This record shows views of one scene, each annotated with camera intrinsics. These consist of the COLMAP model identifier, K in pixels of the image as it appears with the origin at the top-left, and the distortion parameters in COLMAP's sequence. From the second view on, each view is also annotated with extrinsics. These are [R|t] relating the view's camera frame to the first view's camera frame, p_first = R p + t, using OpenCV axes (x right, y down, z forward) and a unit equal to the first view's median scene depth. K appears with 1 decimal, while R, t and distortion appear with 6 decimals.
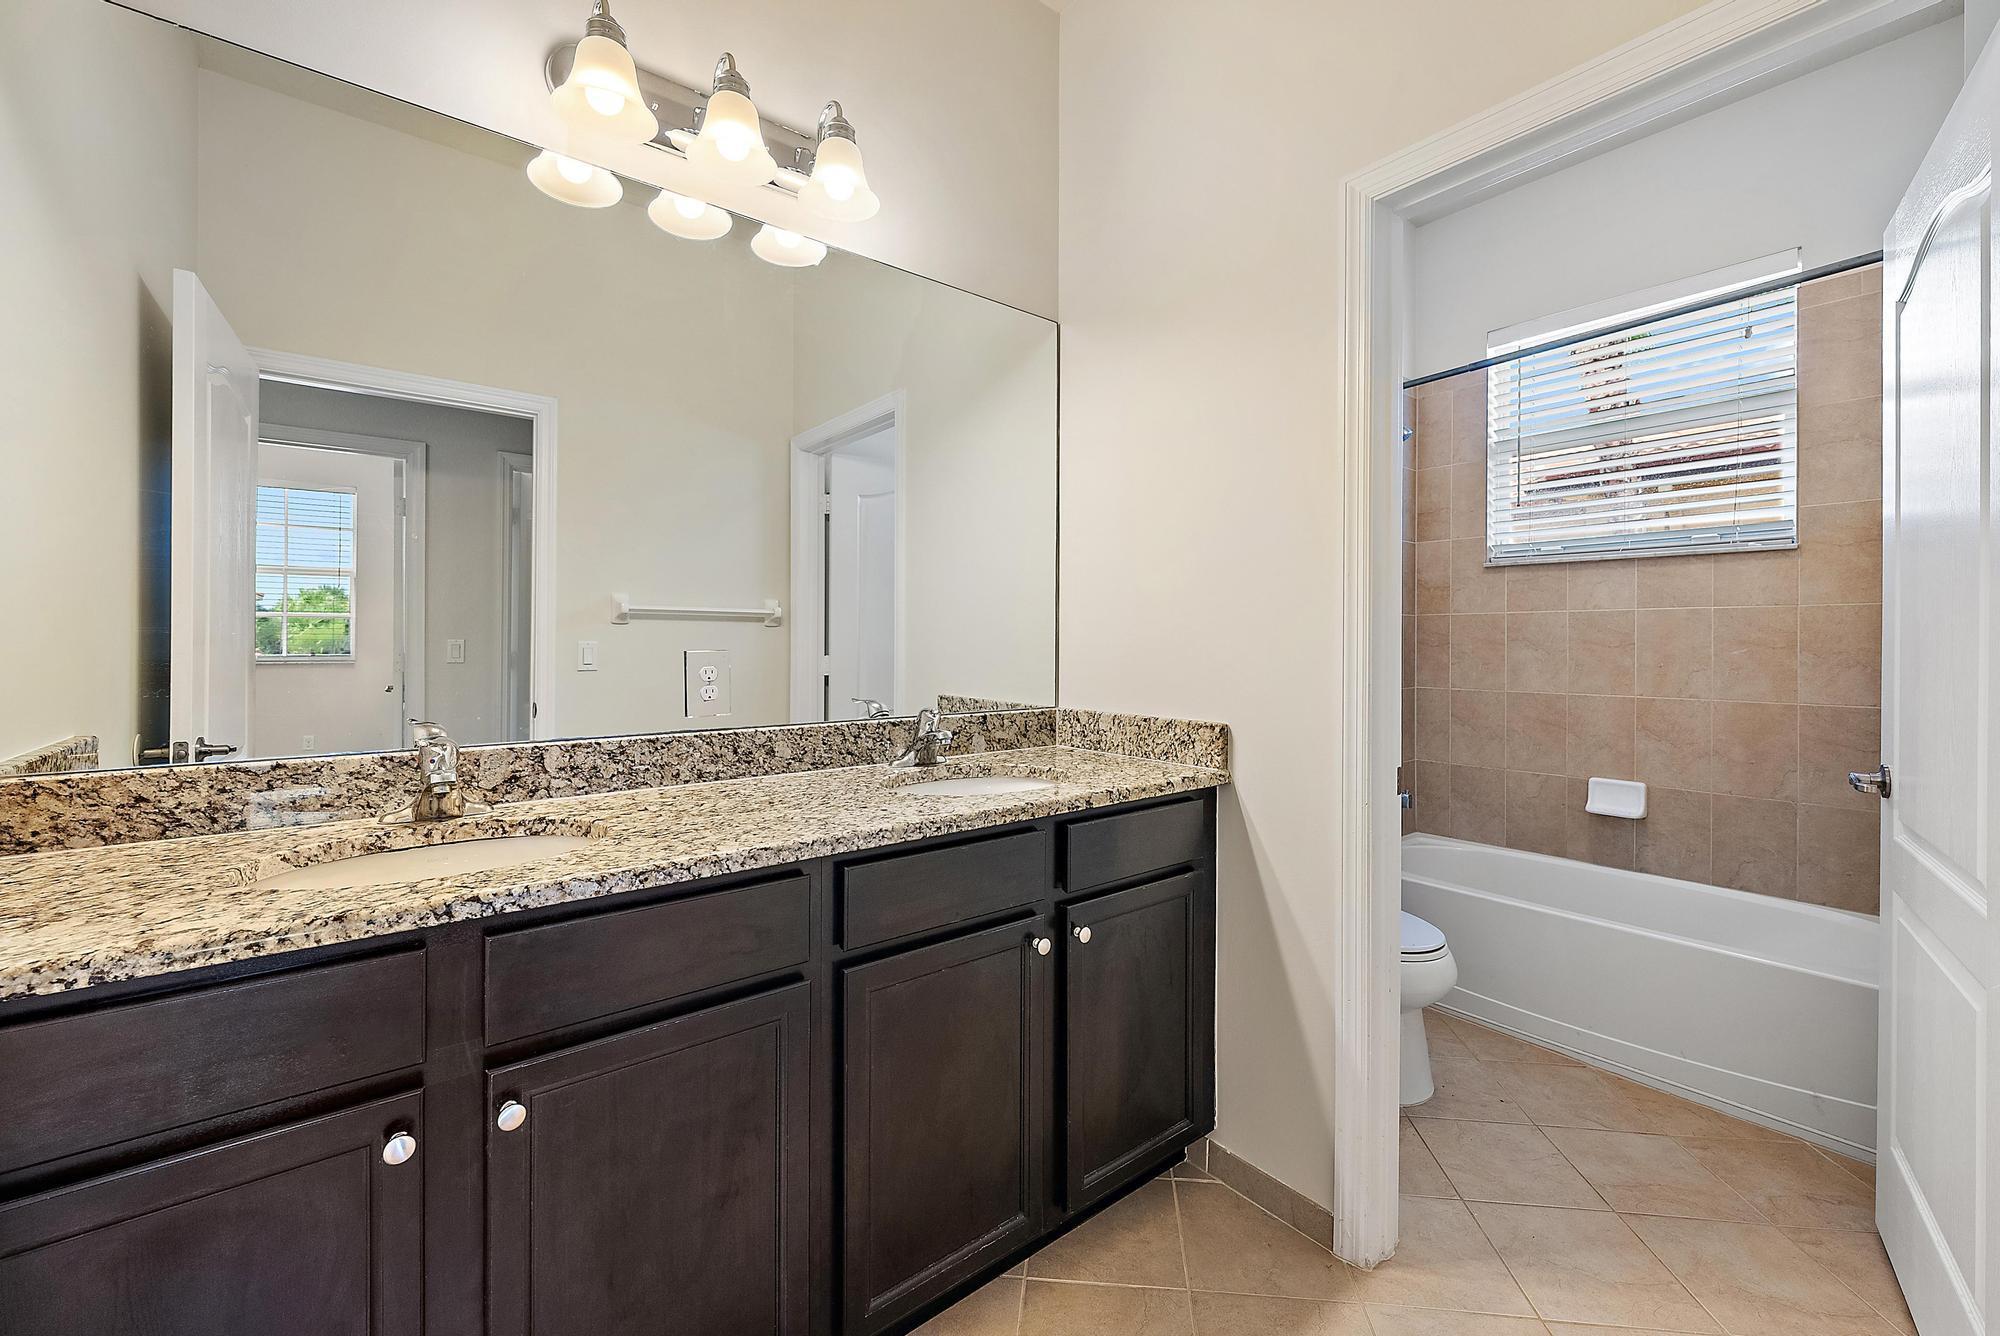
lens RADIAL K [[795.1, 0, 997.4], [0, 795.1, 654.8], [0, 0, 1]] dist [-0.002191, 0.000597]
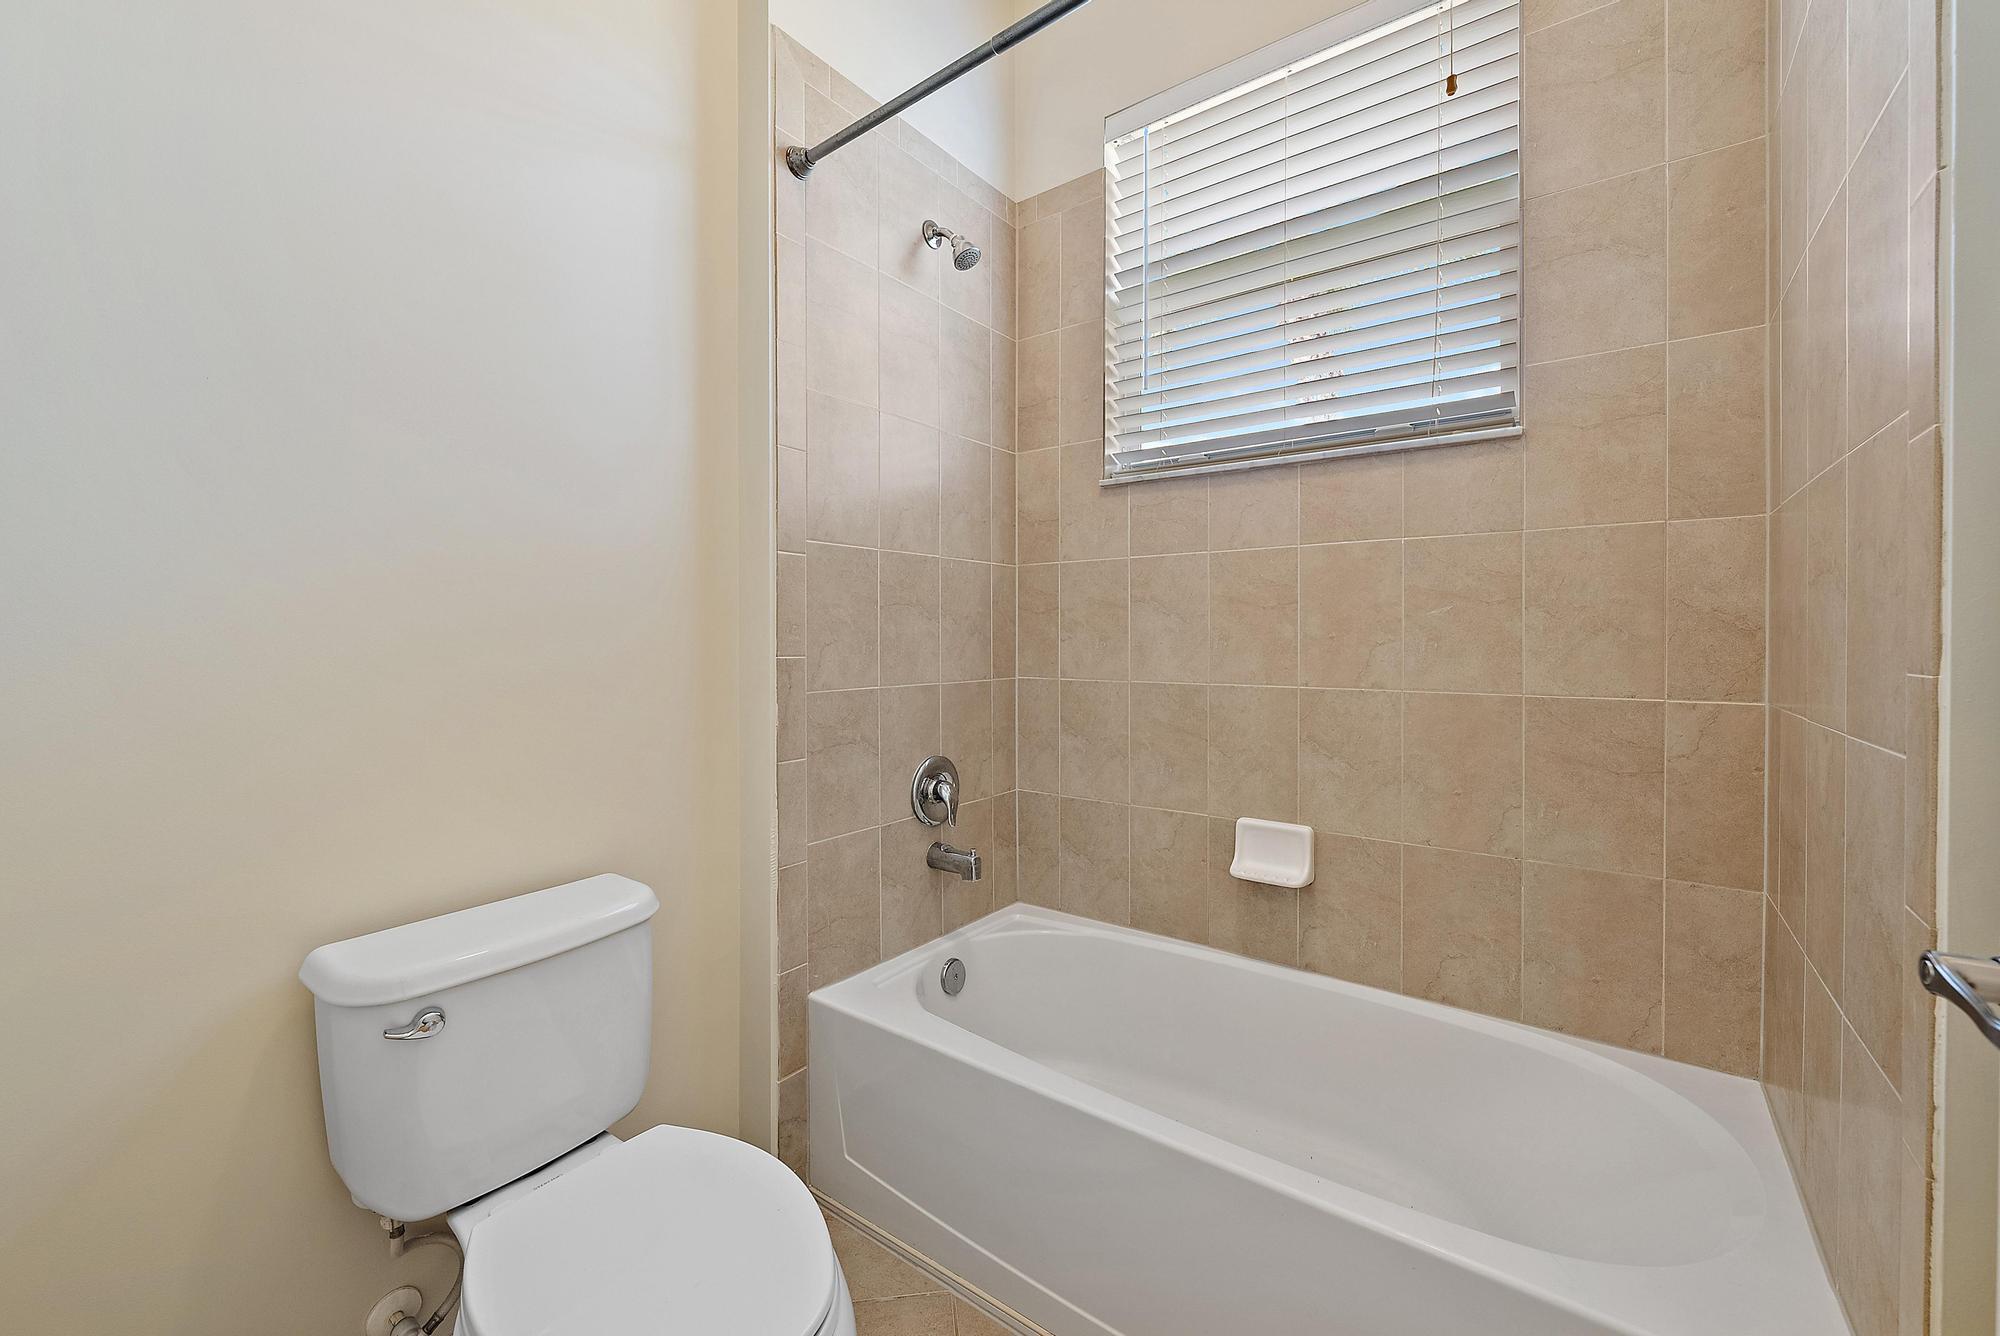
lens RADIAL K [[795.1, 0, 995.6], [0, 795.1, 663.9], [0, 0, 1]] dist [-0.002191, 0.000597]
pose [[0.961240, -0.024126, 0.274654, 0.404598], [0.016211, 0.999386, 0.031054, 0.011508], [-0.275235, -0.025398, 0.961041, 0.467781]]
